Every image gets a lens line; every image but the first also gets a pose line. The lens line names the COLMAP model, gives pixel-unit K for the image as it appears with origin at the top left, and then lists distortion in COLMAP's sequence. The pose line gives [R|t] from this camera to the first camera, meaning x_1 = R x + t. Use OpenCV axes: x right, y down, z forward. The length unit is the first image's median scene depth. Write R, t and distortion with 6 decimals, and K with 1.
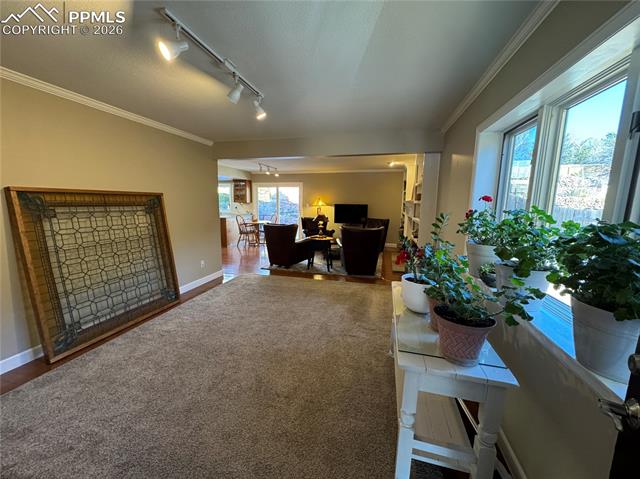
lens RADIAL K [[253.2, 0, 319.2], [0, 253.2, 243.1], [0, 0, 1]] dist [-0.003318, -0.000120]
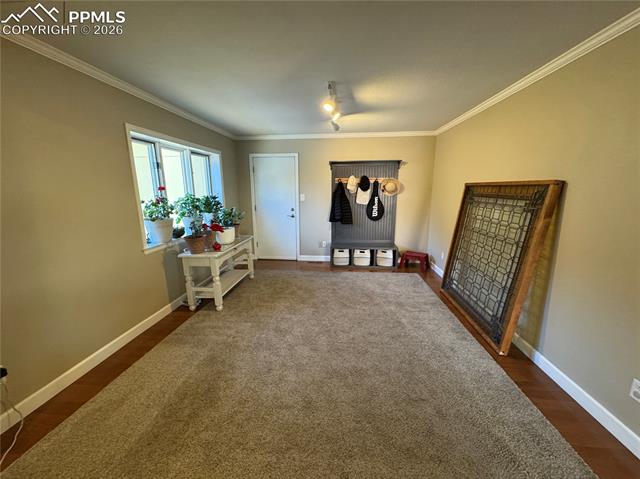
lens RADIAL K [[253.2, 0, 320.3], [0, 253.2, 239.9], [0, 0, 1]] dist [-0.003318, -0.000120]
pose [[-0.985566, 0.036378, -0.165338, 0.000746], [-0.025680, 0.933214, 0.358401, -0.307260], [0.167334, 0.357474, -0.918810, 1.724959]]
